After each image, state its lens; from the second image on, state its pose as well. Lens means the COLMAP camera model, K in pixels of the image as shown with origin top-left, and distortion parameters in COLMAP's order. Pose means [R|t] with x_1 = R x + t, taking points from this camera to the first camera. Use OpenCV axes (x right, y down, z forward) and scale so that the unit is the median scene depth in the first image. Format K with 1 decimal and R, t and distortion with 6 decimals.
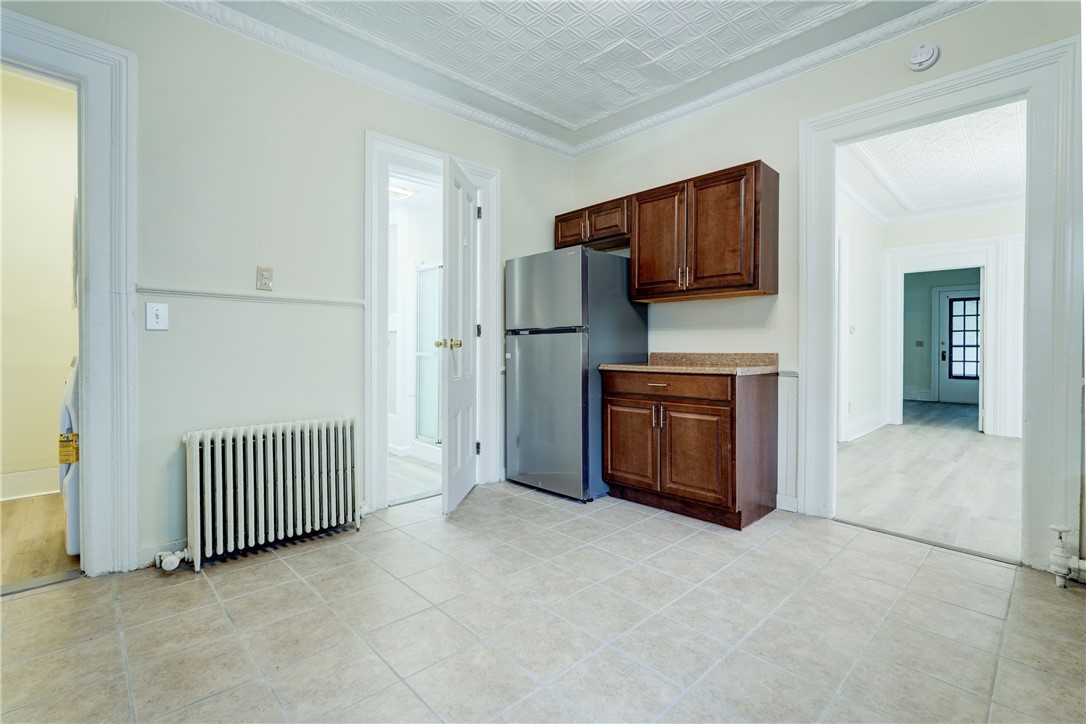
lens RADIAL K [[492.4, 0, 517.3], [0, 492.4, 360.7], [0, 0, 1]] dist [-0.019111, 0.011612]
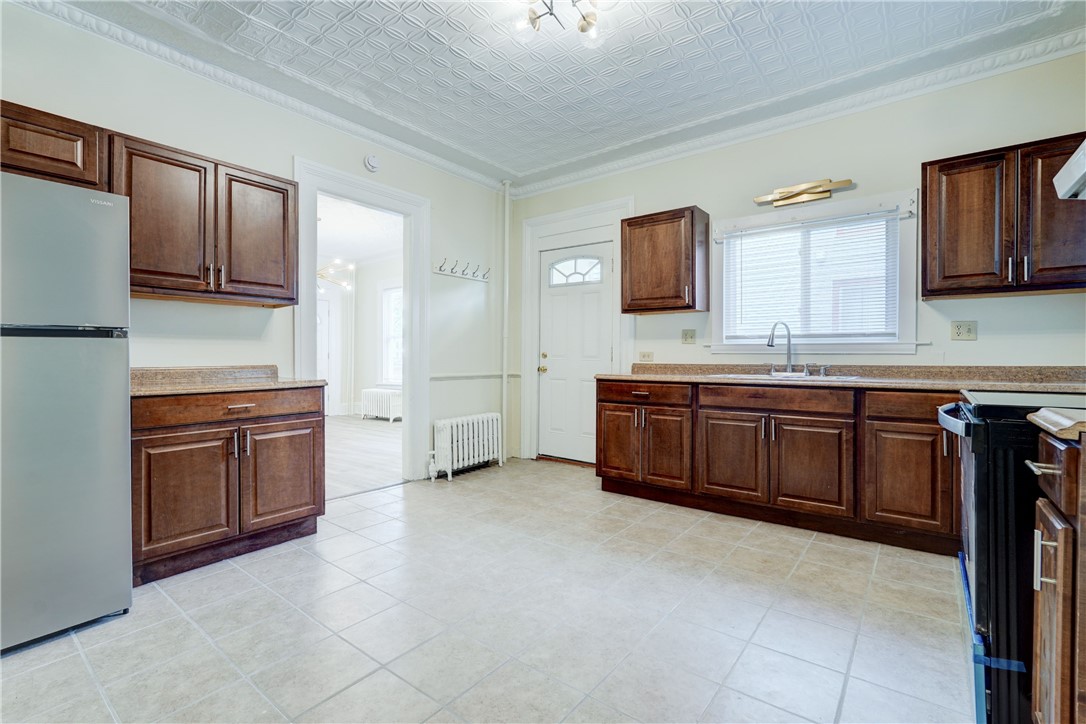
lens RADIAL K [[494.9, 0, 545.2], [0, 494.9, 358.4], [0, 0, 1]] dist [-0.019849, 0.012381]
pose [[-0.192698, -0.007392, 0.981230, -0.689046], [0.019532, 0.999745, 0.011368, -0.033294], [-0.981064, 0.021356, -0.192505, 0.719560]]
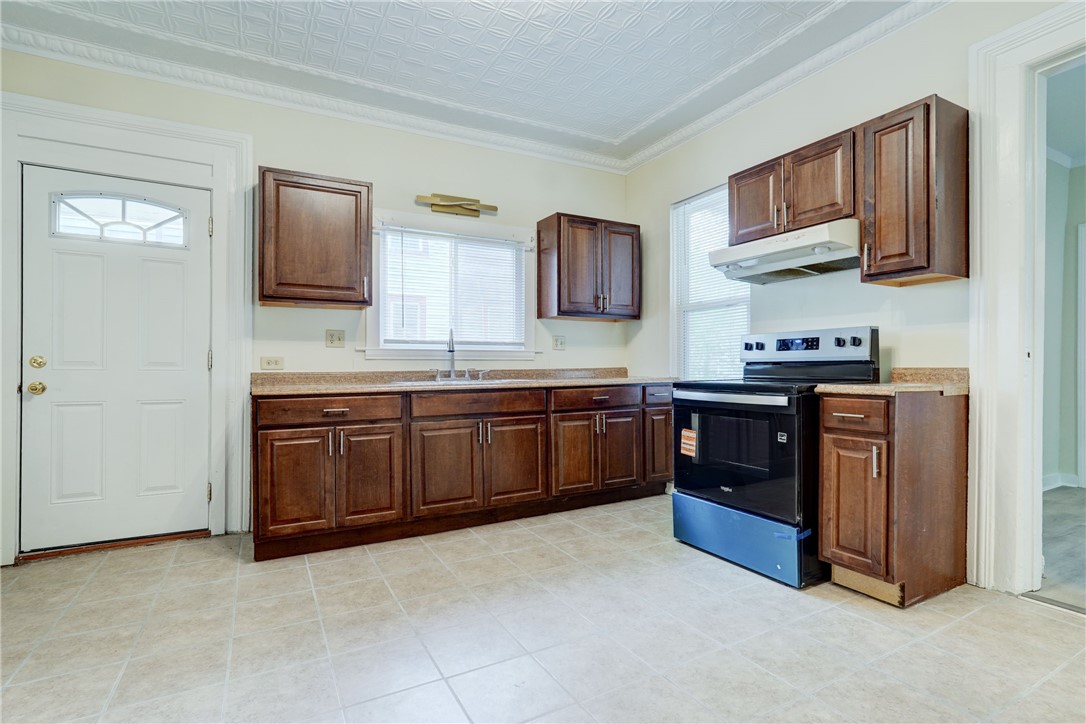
lens RADIAL K [[508.6, 0, 535.4], [0, 508.6, 368.4], [0, 0, 1]] dist [-0.004006, 0.006097]
pose [[-0.972816, 0.003990, 0.231546, -0.063457], [0.010102, 0.999631, 0.025218, -0.026745], [-0.231360, 0.026872, -0.972497, 1.123600]]
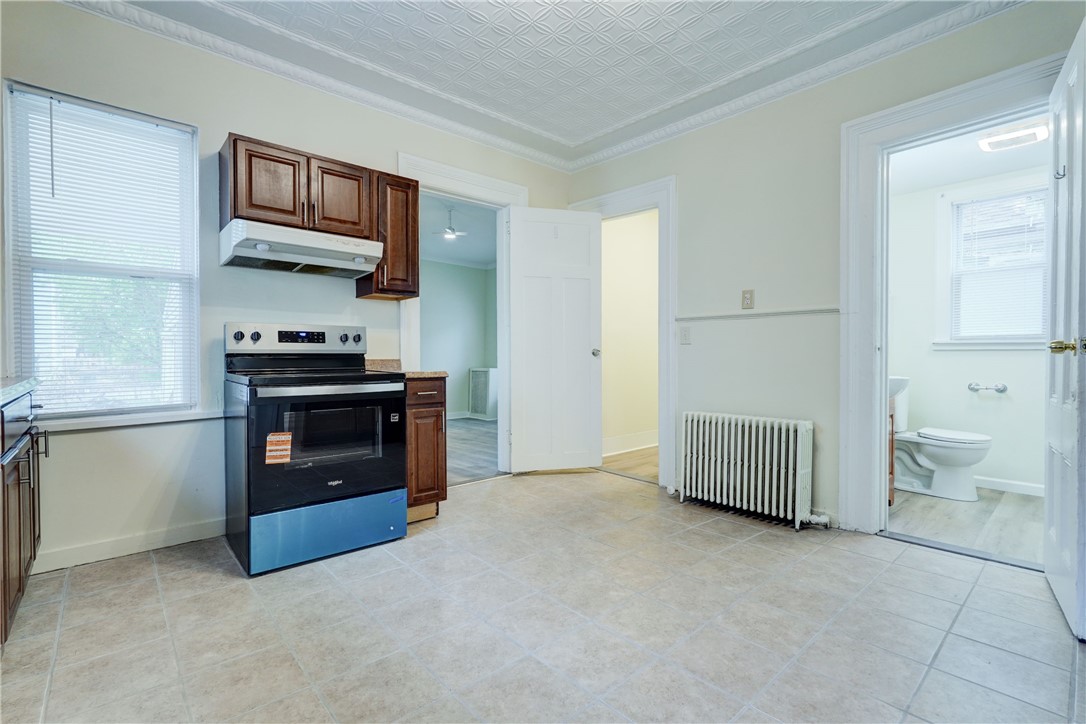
lens RADIAL K [[495.5, 0, 543.0], [0, 495.5, 362.0], [0, 0, 1]] dist [-0.022724, 0.011213]
pose [[-0.016459, 0.008990, -0.999824, 0.738437], [-0.018116, 0.999793, 0.009288, -0.009756], [0.999700, 0.018265, -0.016293, 0.489699]]
